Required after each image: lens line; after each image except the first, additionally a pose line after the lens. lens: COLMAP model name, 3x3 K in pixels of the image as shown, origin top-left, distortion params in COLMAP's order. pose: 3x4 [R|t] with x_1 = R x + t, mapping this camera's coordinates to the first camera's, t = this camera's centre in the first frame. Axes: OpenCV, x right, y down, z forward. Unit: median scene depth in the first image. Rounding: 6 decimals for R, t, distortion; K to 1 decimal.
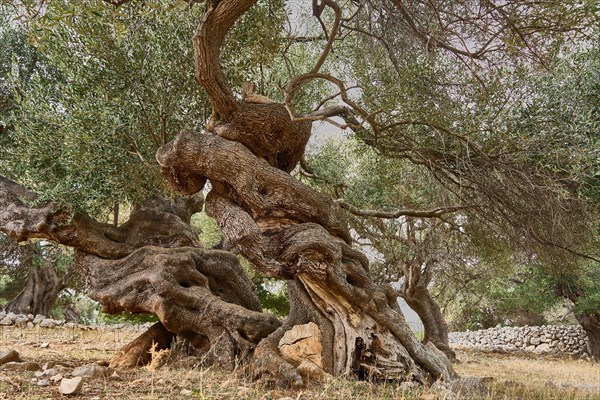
lens RADIAL K [[530.2, 0, 274.8], [0, 530.2, 249.1], [0, 0, 1]] dist [0.002829, 0.001058]
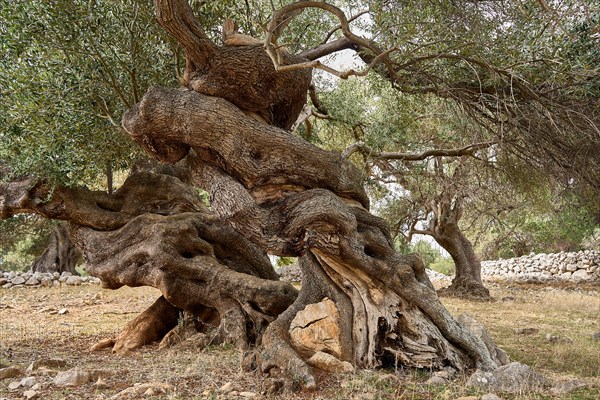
lens RADIAL K [[530.2, 0, 274.8], [0, 530.2, 249.1], [0, 0, 1]] dist [0.002829, 0.001058]
pose [[0.996916, -0.057292, -0.053631, 0.030479], [0.063207, 0.991233, 0.116022, -0.042729], [0.046514, -0.119054, 0.991798, 0.122058]]
